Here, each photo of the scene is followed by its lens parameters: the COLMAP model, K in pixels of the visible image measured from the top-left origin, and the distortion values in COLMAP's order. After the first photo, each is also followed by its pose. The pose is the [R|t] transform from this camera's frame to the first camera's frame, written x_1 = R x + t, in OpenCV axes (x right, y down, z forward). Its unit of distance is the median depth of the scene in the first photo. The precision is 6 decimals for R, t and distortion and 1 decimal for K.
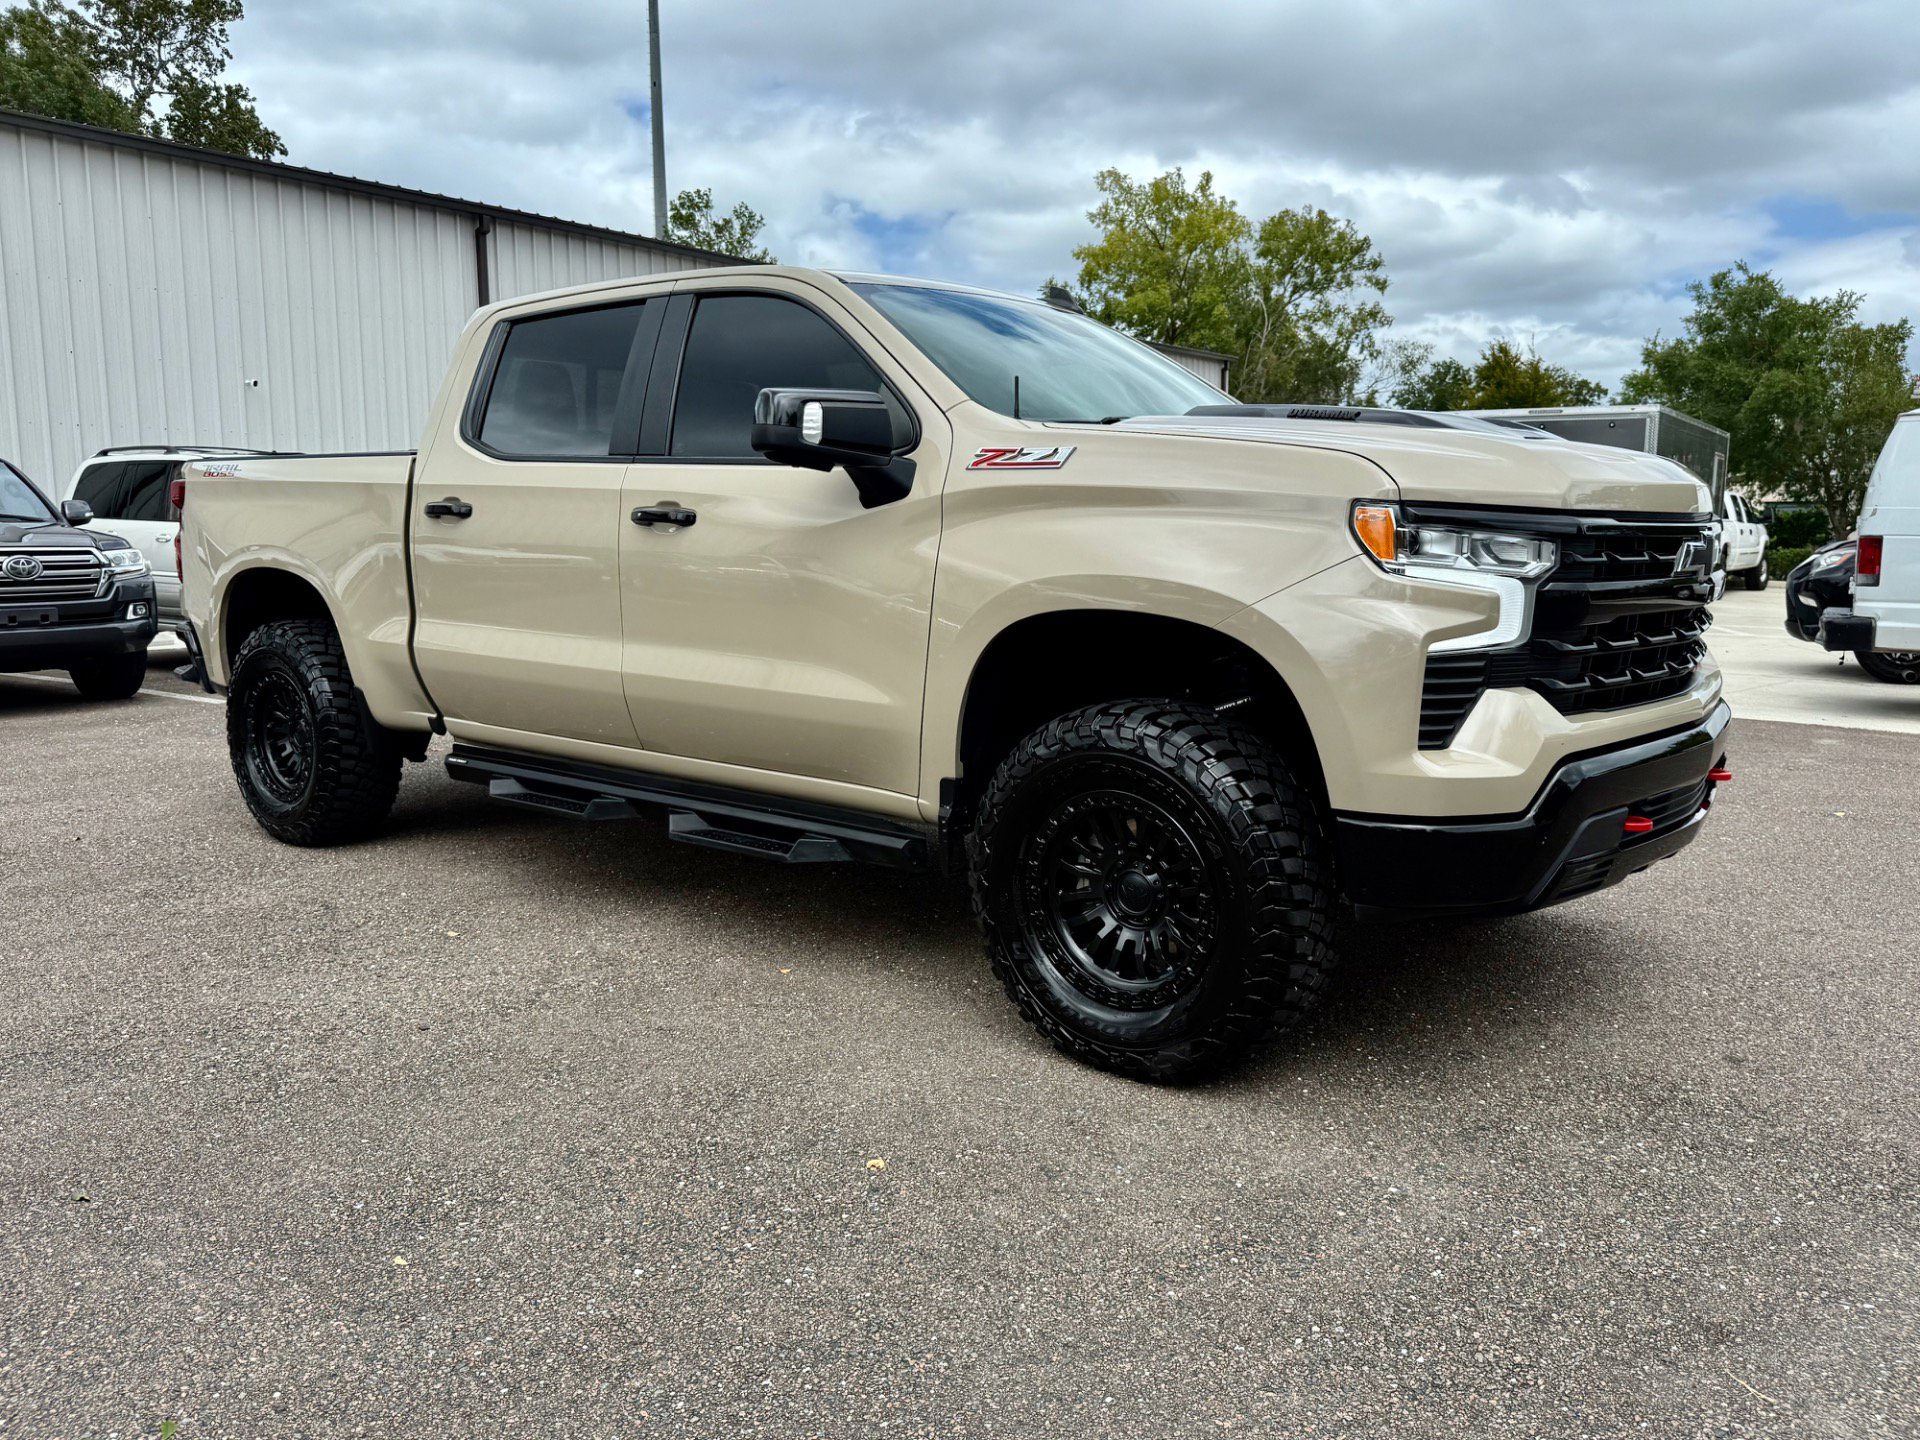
lens RADIAL K [[1443.3, 0, 989.9], [0, 1443.3, 714.6], [0, 0, 1]] dist [0.109083, -0.167694]
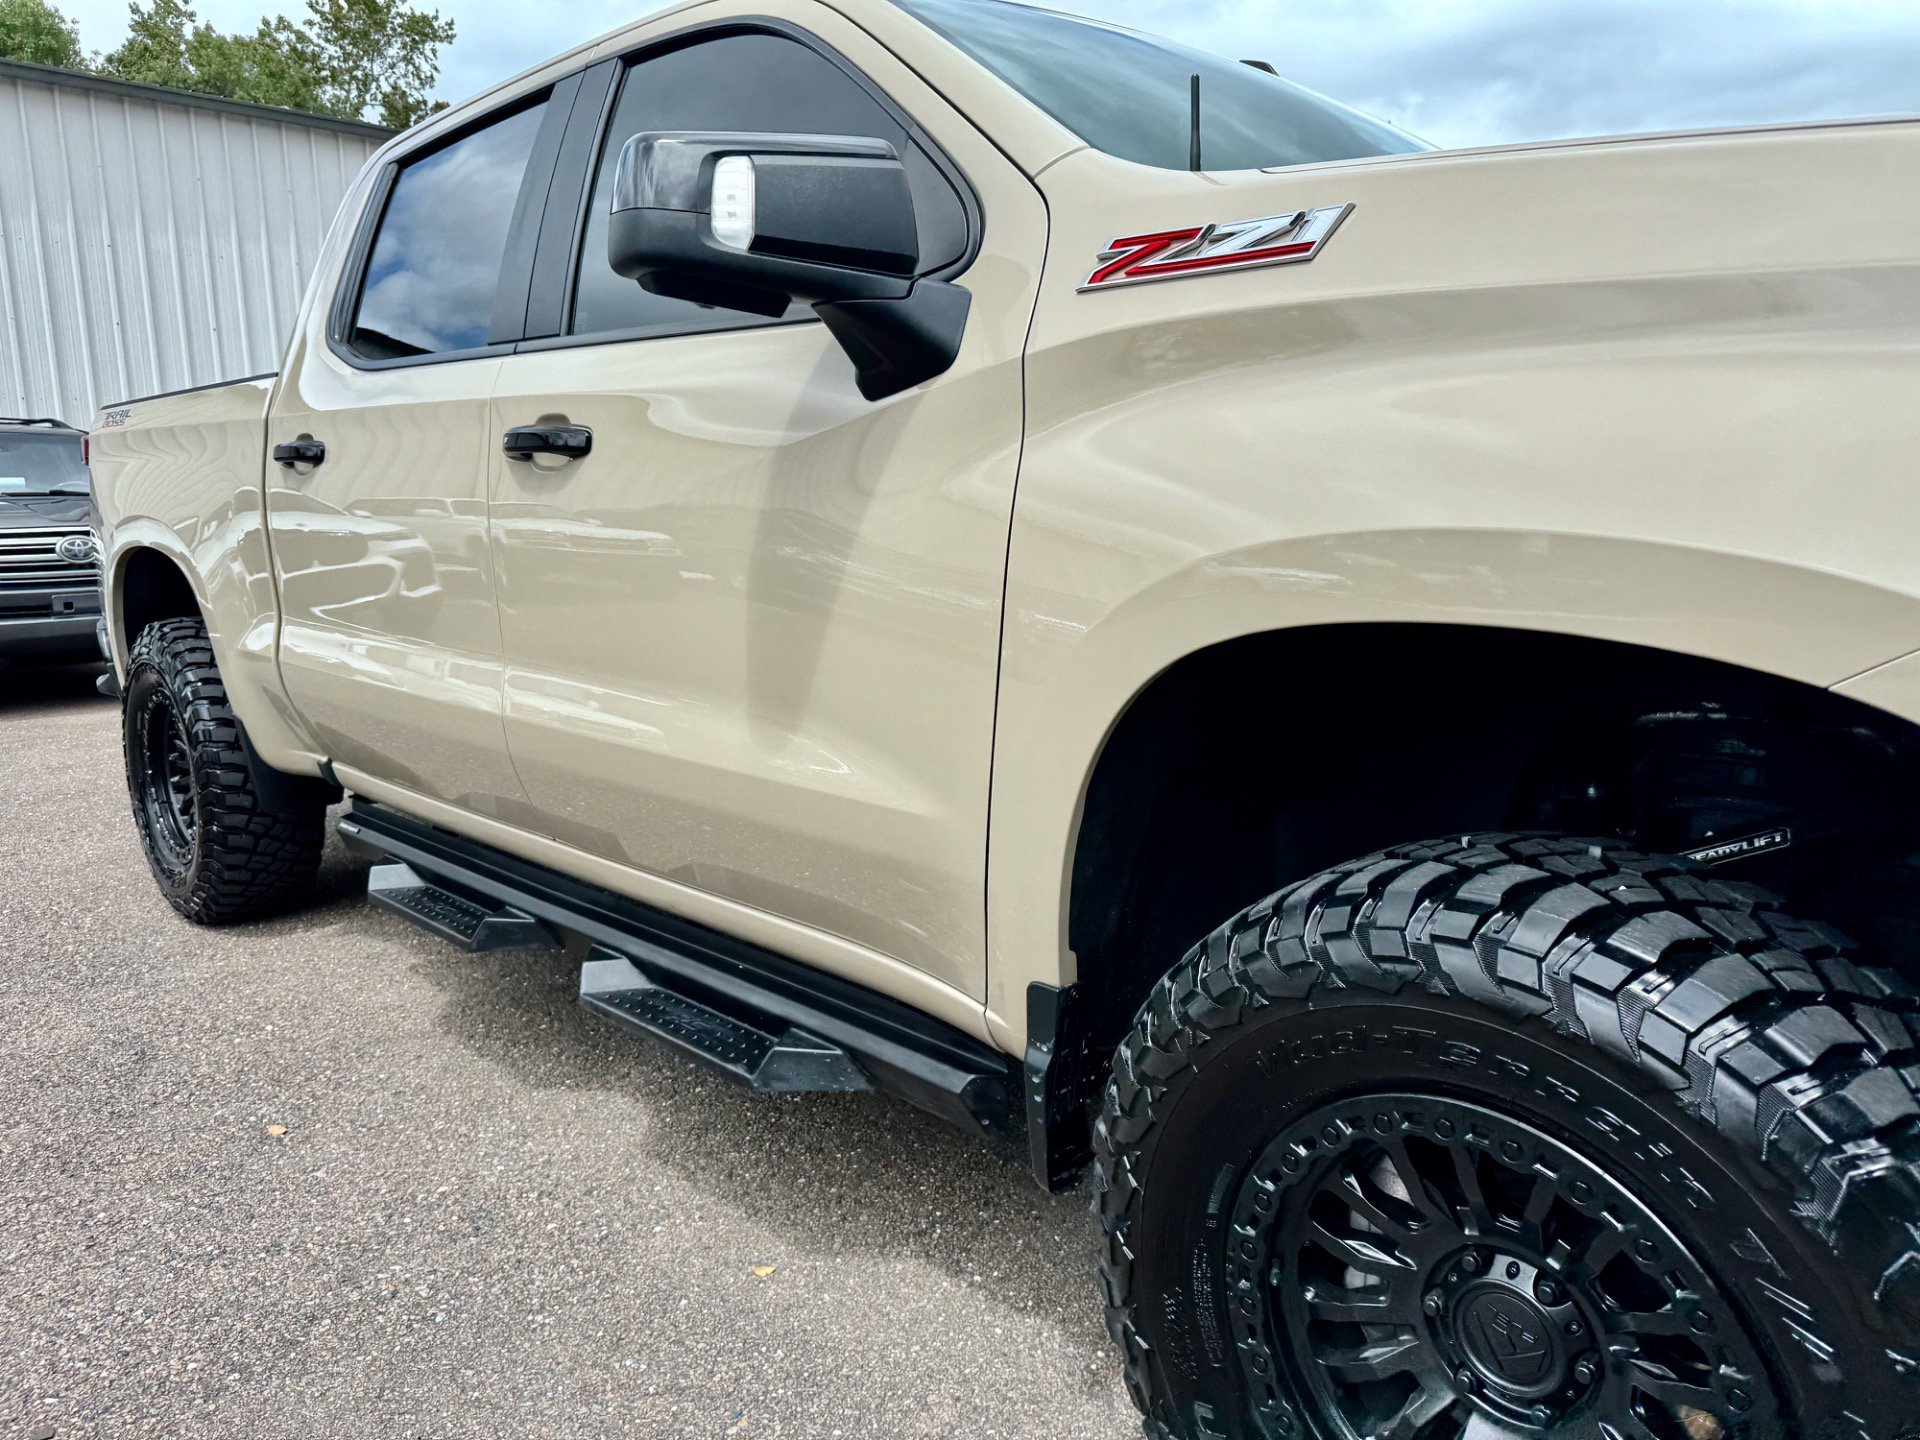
lens RADIAL K [[1354.6, 0, 979.8], [0, 1354.6, 699.3], [0, 0, 1]] dist [0.011022, -0.023101]
pose [[0.992604, -0.004893, -0.121300, 0.002812], [0.007794, 0.999695, 0.023449, -0.050534], [0.121148, -0.024221, 0.992339, 0.520431]]
